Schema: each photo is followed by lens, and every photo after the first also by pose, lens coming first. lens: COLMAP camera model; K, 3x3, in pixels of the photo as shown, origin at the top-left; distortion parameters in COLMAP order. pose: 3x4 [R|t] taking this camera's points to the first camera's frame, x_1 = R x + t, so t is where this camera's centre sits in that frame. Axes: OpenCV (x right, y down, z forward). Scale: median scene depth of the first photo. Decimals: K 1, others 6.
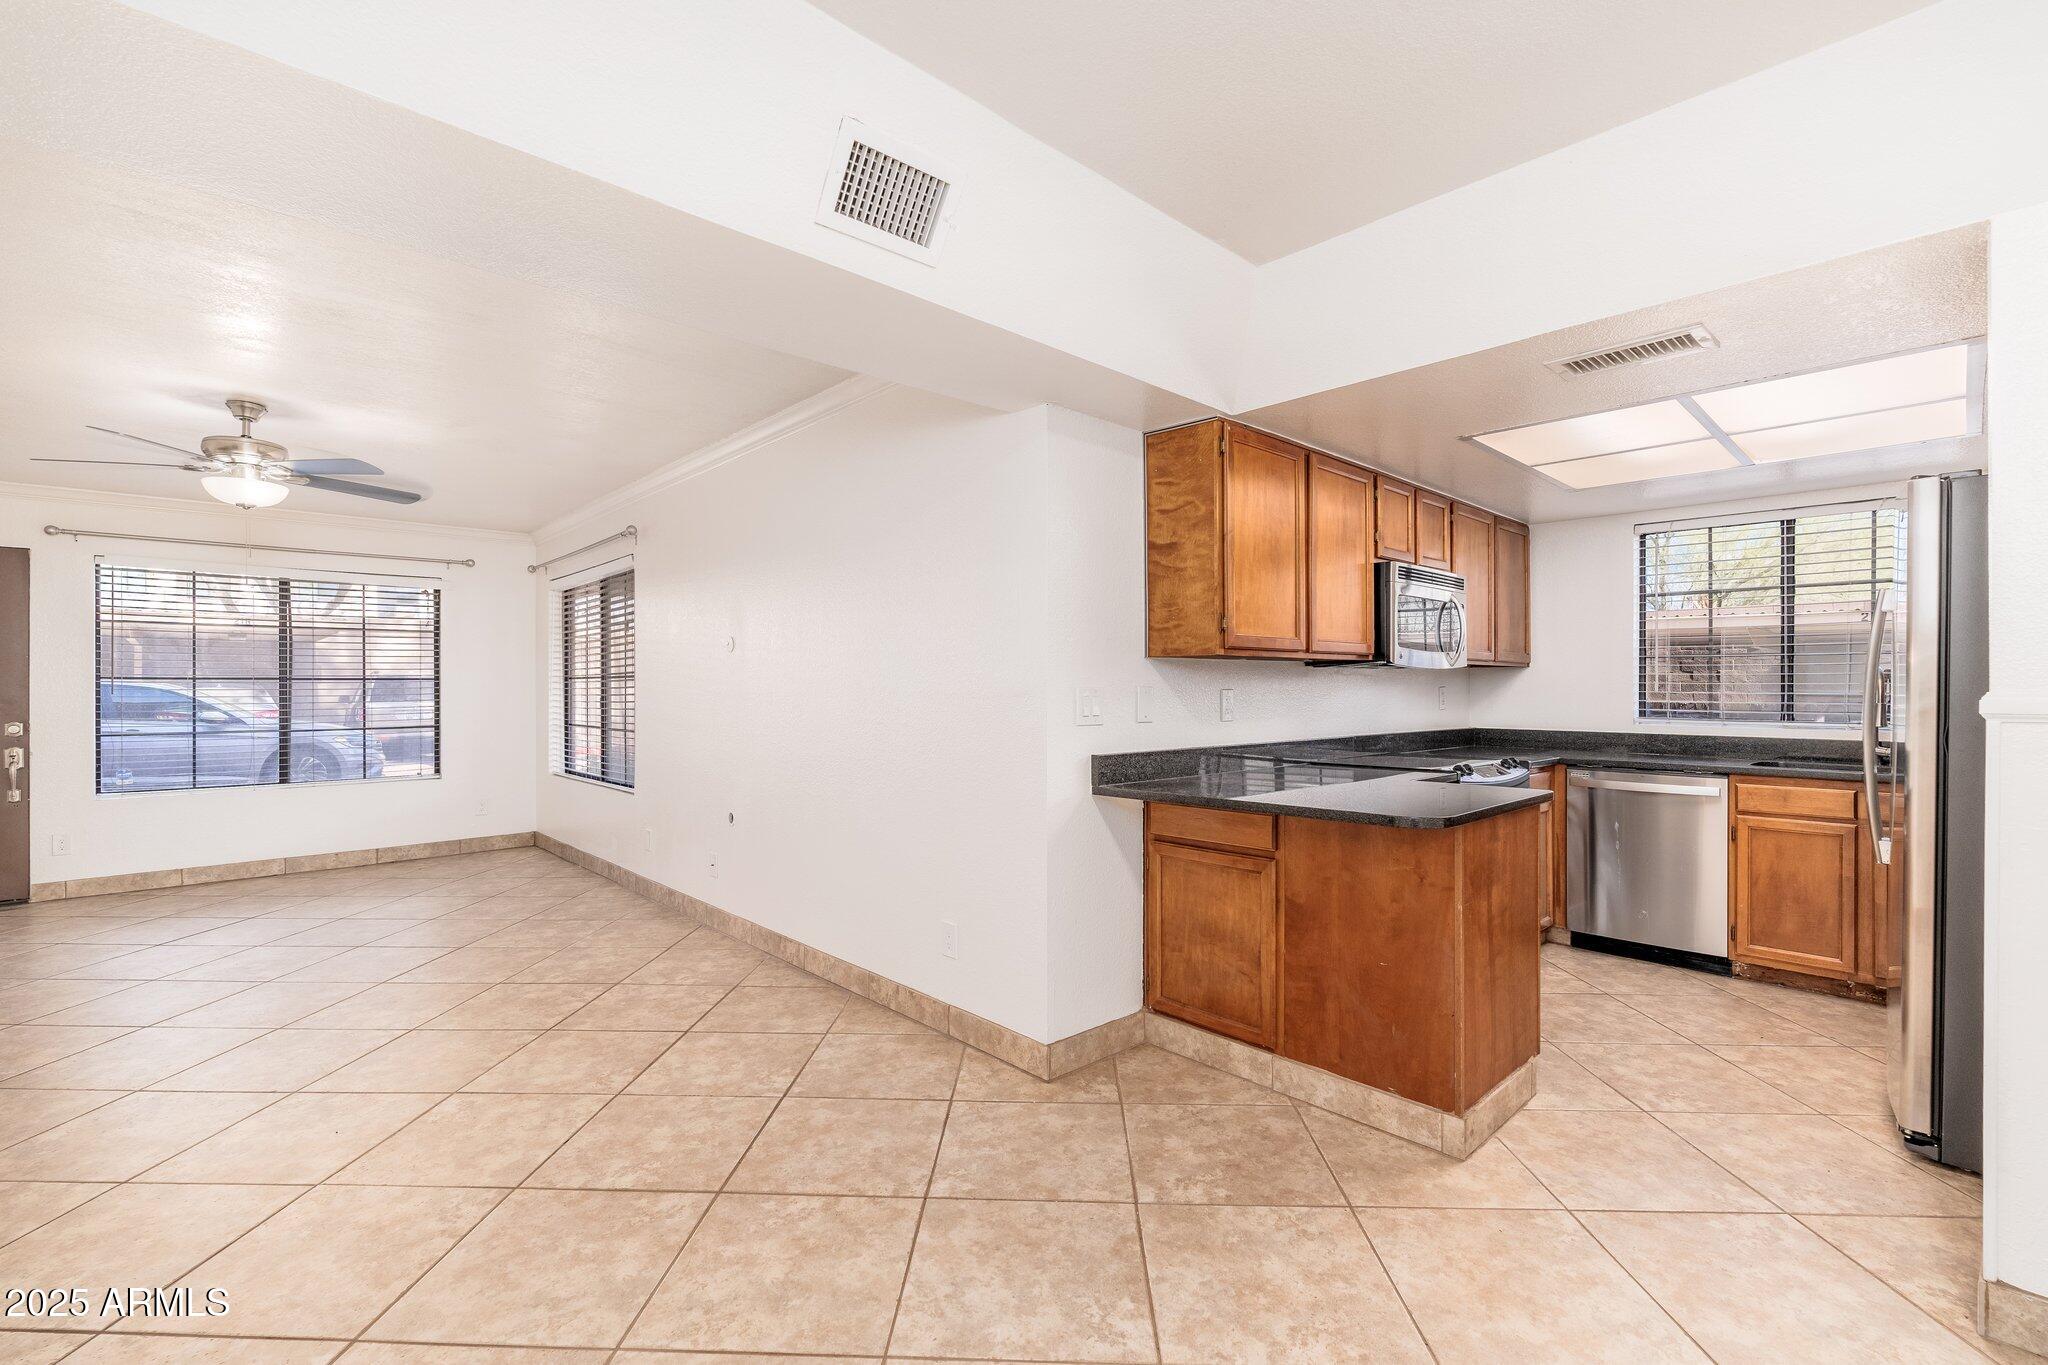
lens RADIAL K [[901.3, 0, 1027.2], [0, 901.3, 686.9], [0, 0, 1]] dist [-0.002957, 0.000823]
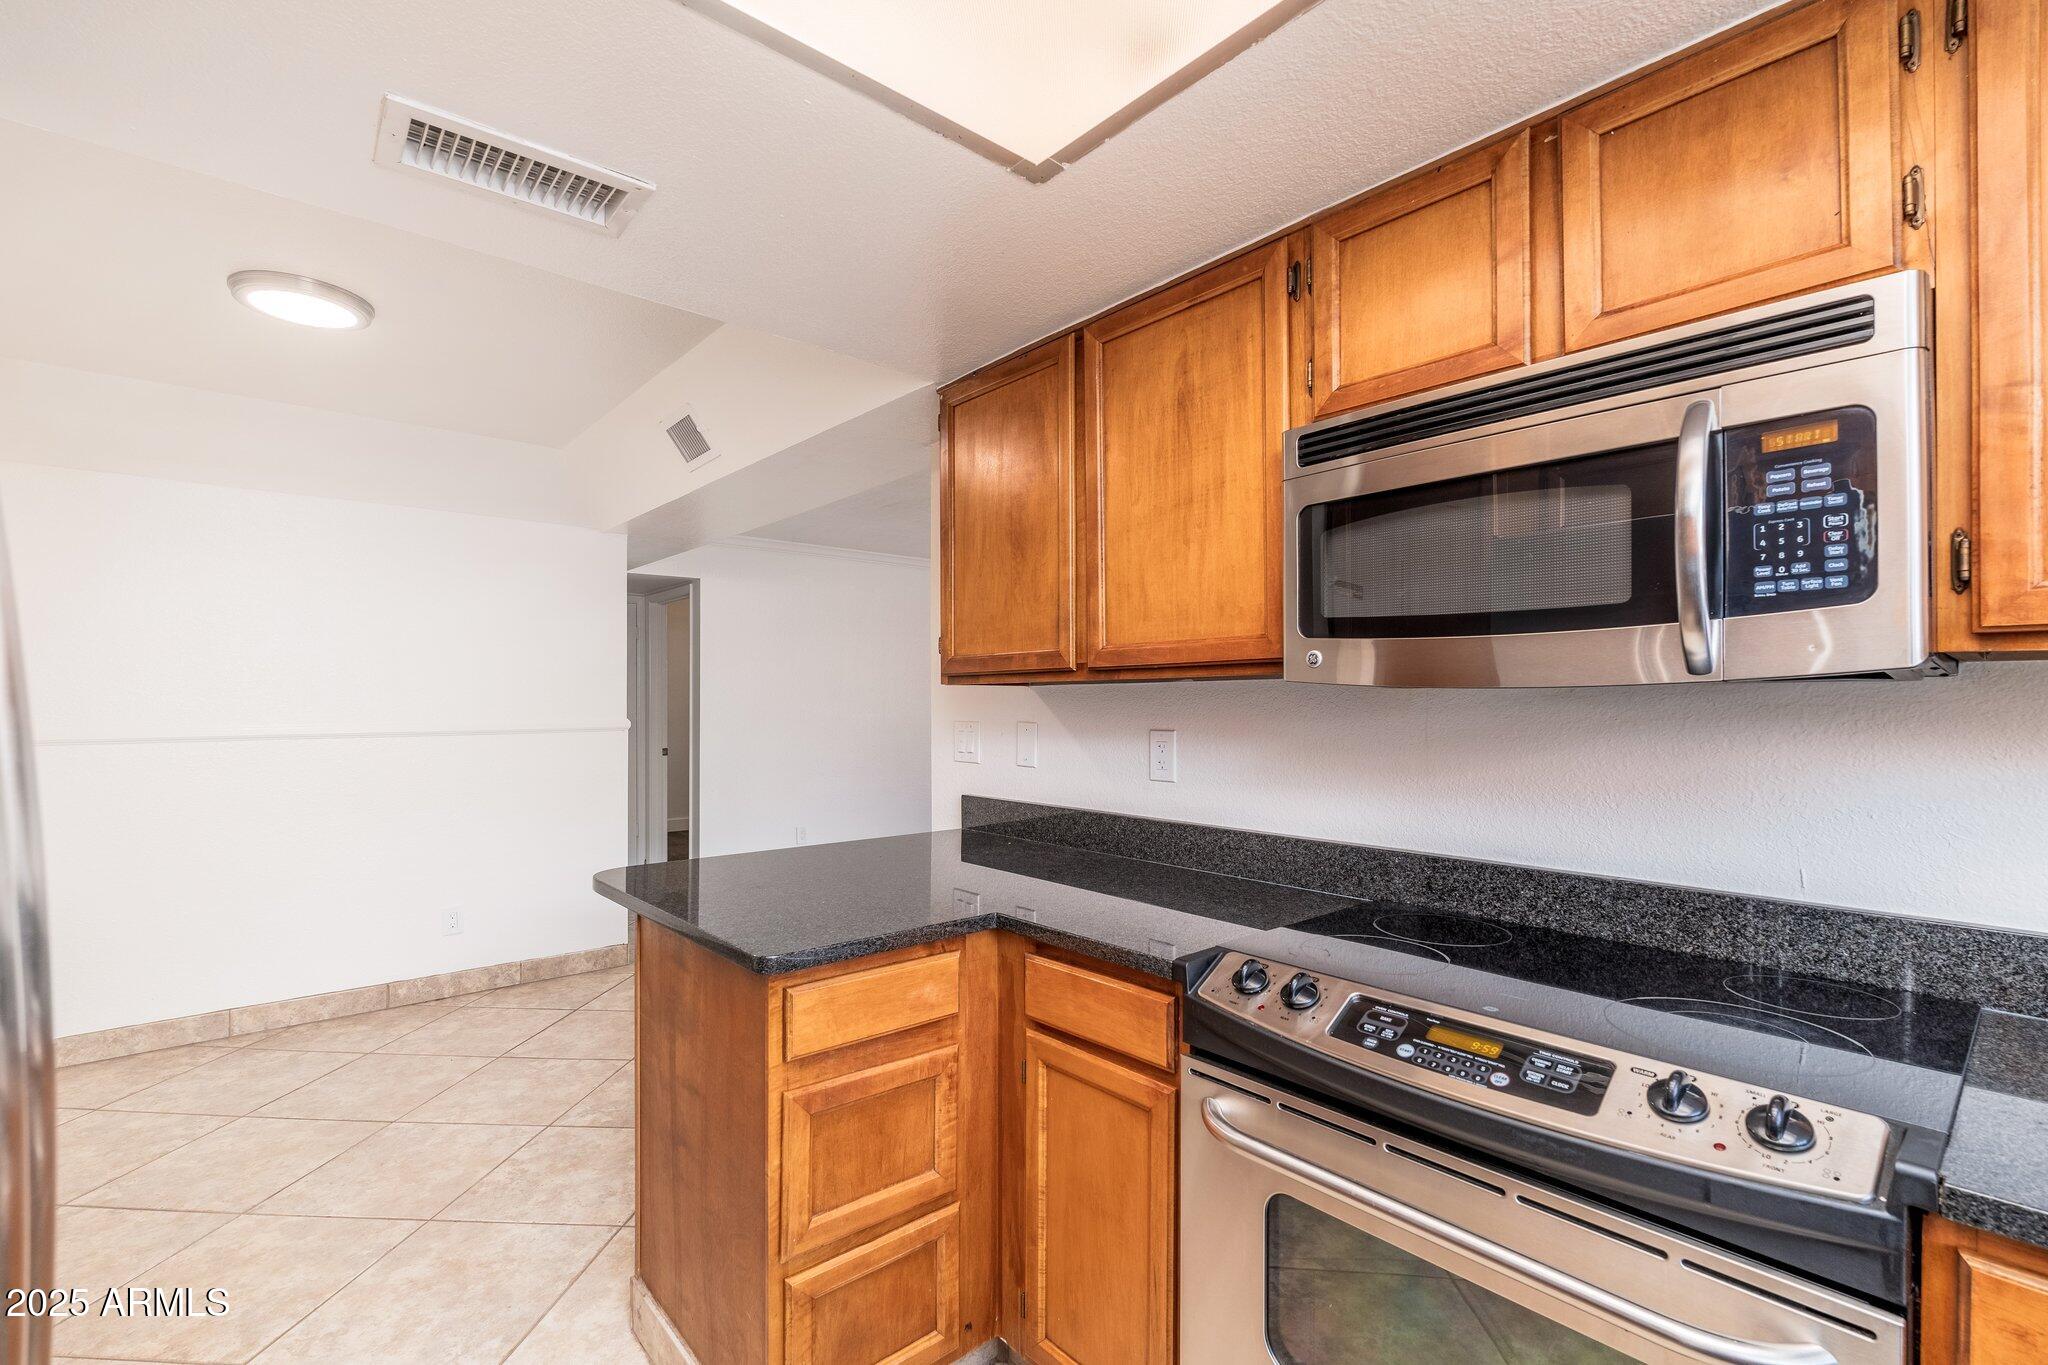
lens RADIAL K [[901.3, 0, 1006.6], [0, 901.3, 691.8], [0, 0, 1]] dist [-0.002957, 0.000823]
pose [[-0.049023, -0.006839, -0.998774, 0.803868], [0.005133, 0.999962, -0.007099, -0.018104], [0.998784, -0.005474, -0.048986, 0.872652]]
